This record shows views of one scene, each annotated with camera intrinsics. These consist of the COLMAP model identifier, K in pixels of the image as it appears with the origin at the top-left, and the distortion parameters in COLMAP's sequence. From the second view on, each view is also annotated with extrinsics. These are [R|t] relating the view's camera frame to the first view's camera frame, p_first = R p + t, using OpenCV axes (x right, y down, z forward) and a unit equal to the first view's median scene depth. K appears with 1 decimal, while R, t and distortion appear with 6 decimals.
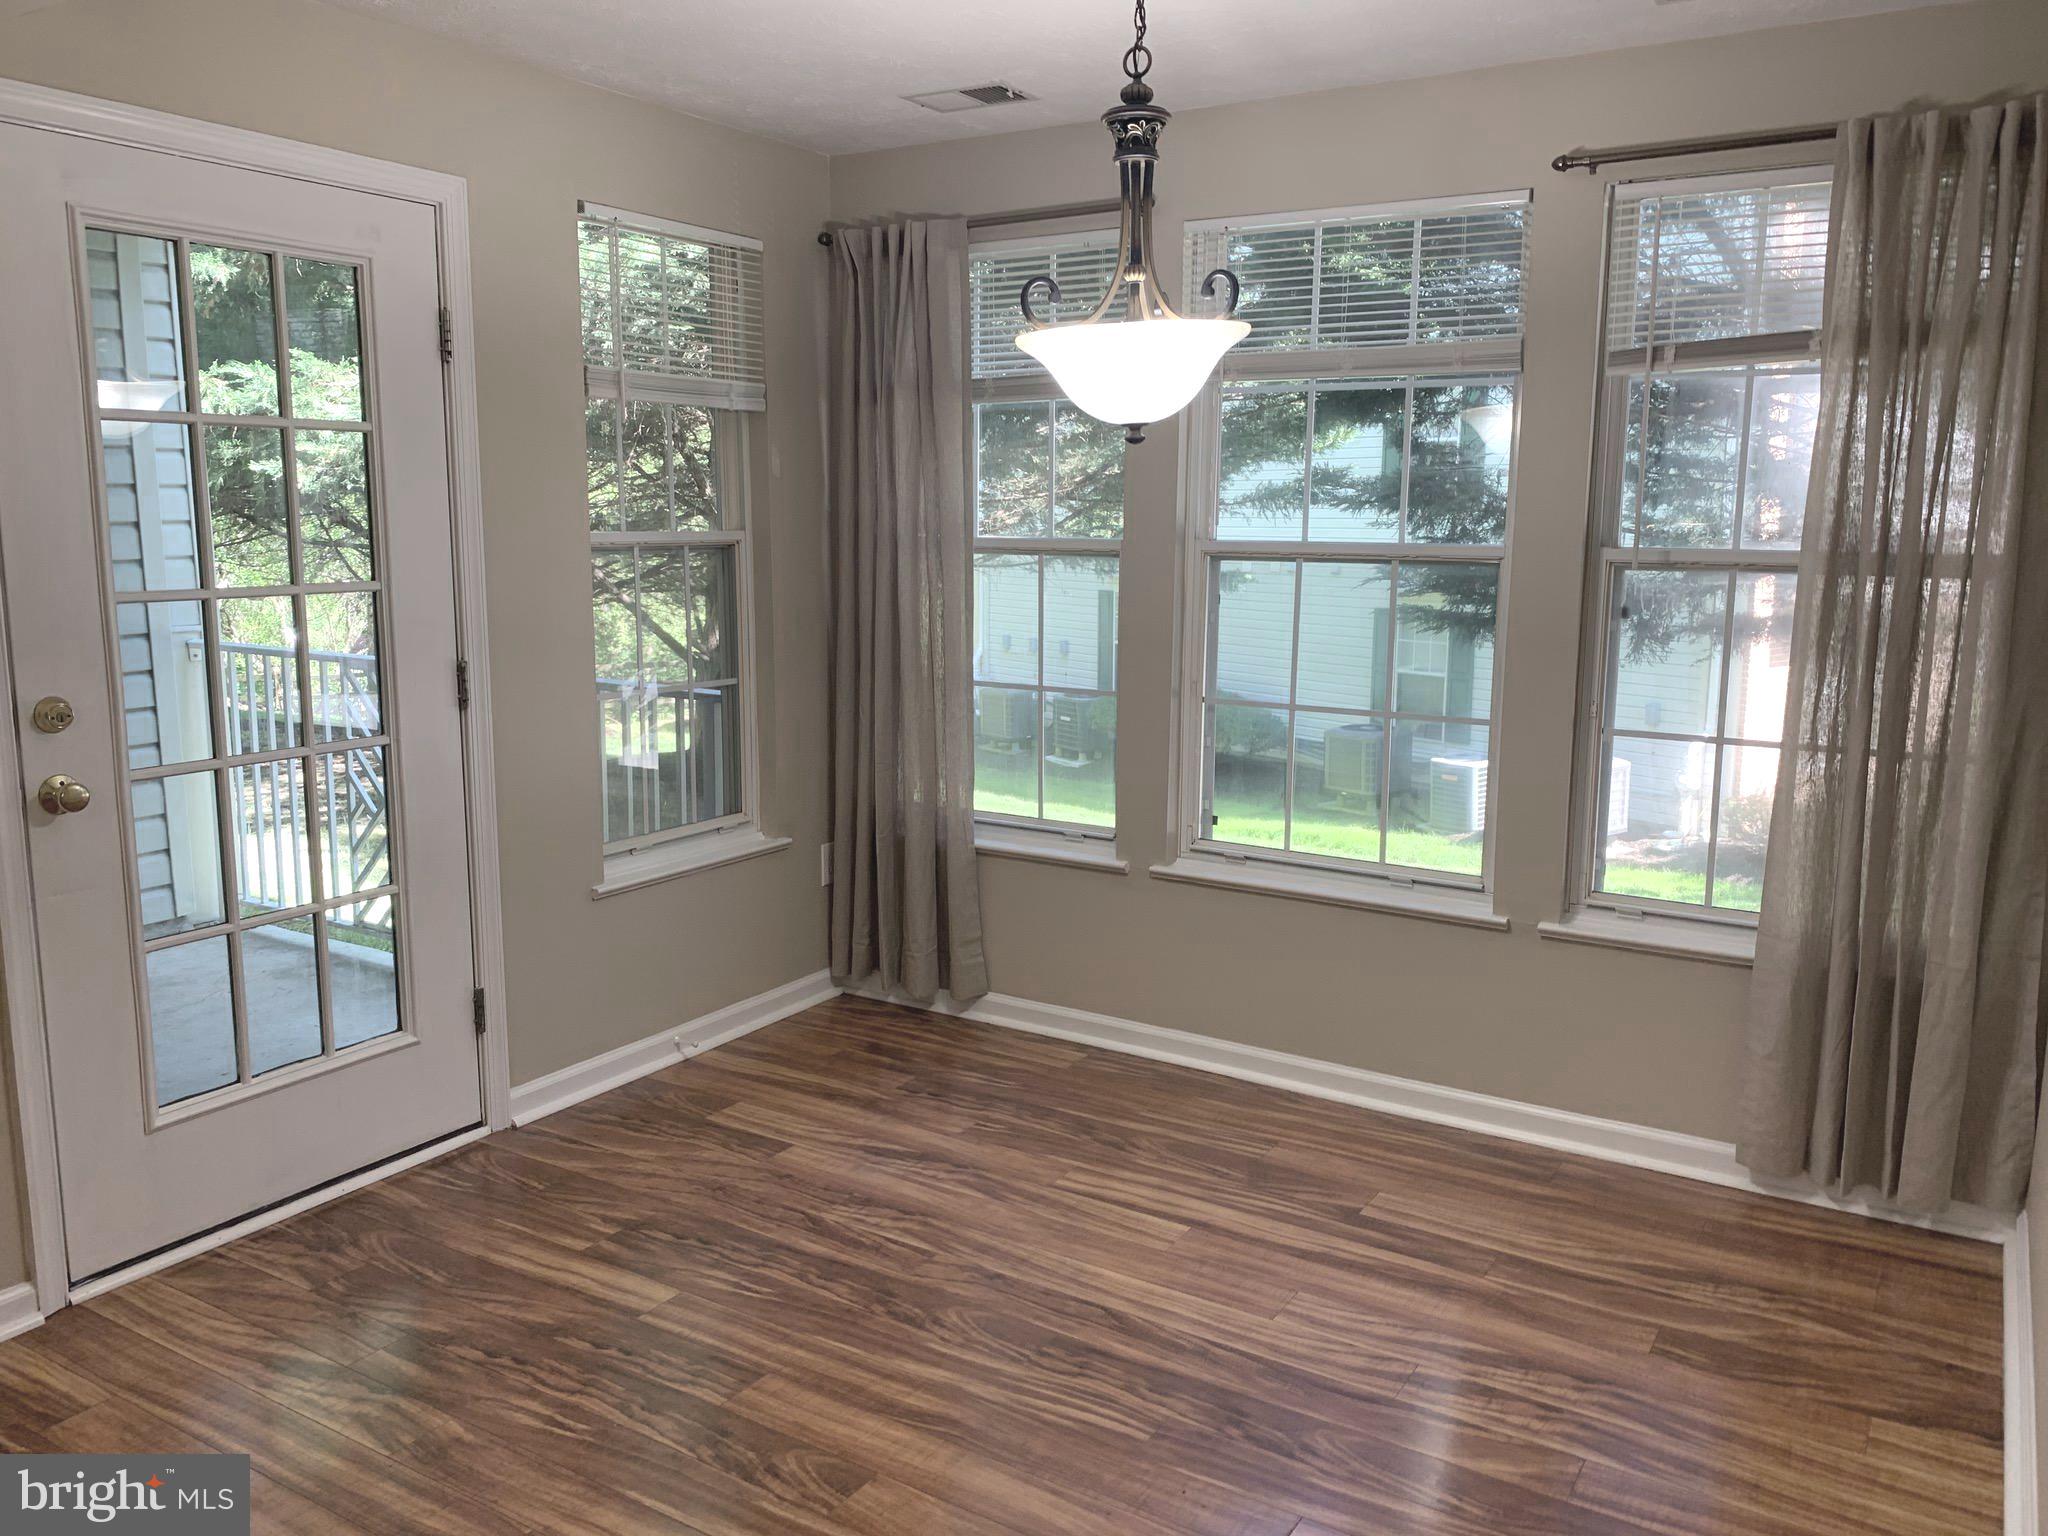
lens RADIAL K [[1574.6, 0, 1039.5], [0, 1574.6, 764.7], [0, 0, 1]] dist [0.049570, -0.060922]
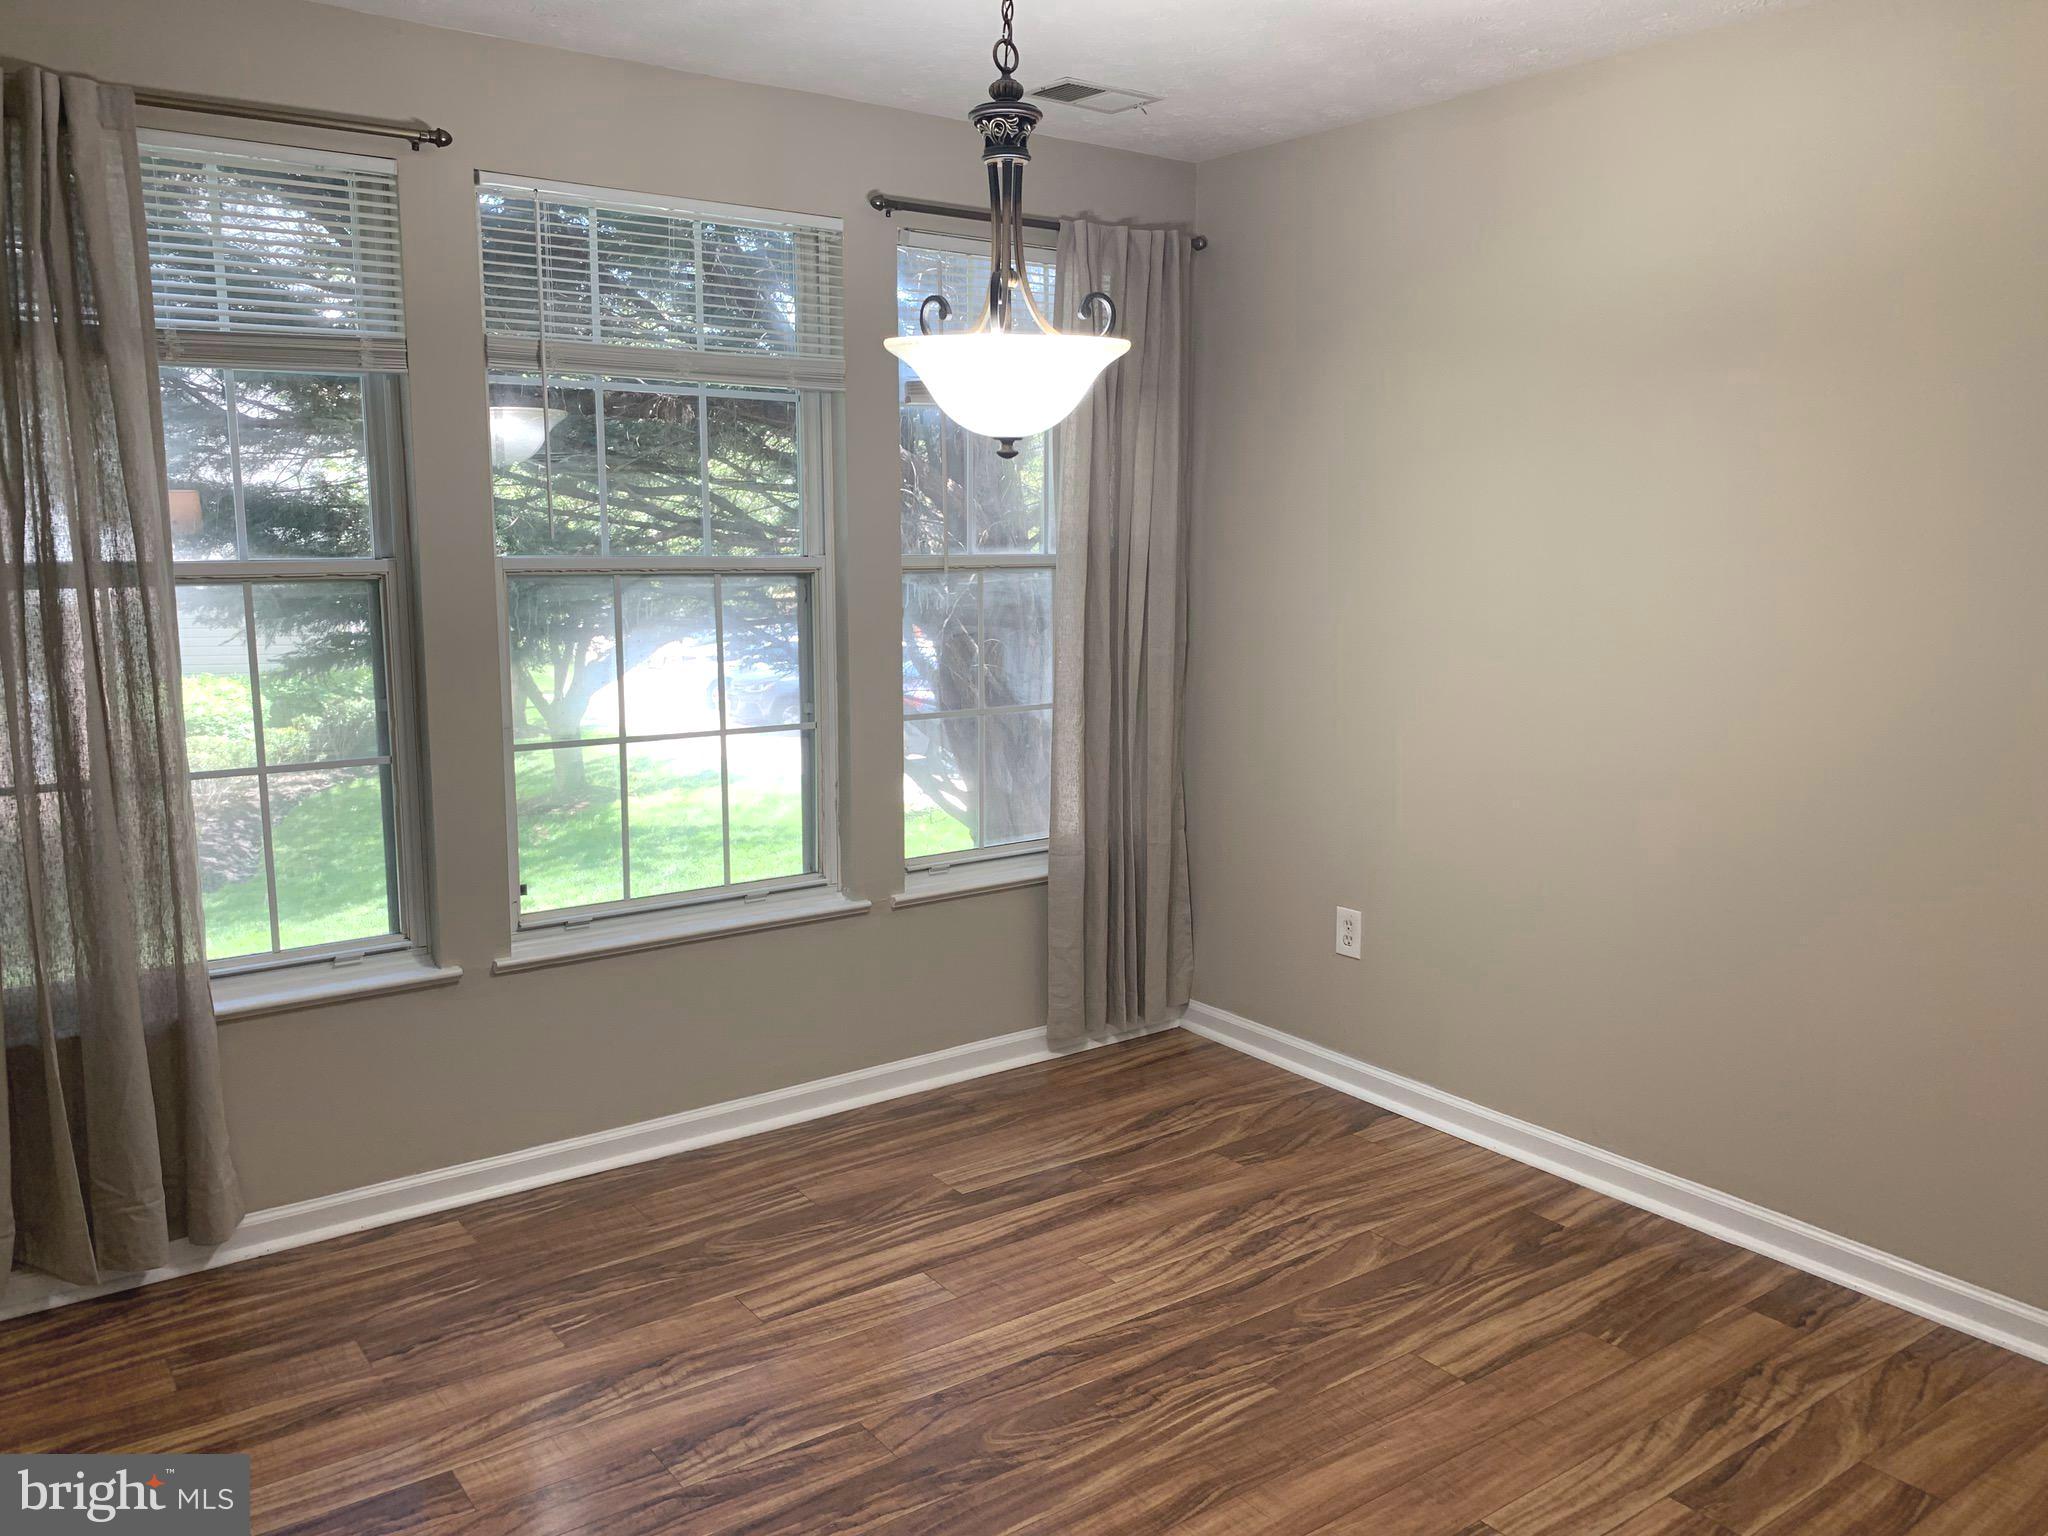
lens RADIAL K [[1574.6, 0, 1022.0], [0, 1574.6, 758.0], [0, 0, 1]] dist [0.049570, -0.060922]
pose [[0.383785, -0.149252, 0.911281, -0.678988], [0.153531, 0.983430, 0.096409, -0.092329], [-0.910570, 0.102909, 0.400340, 0.510803]]
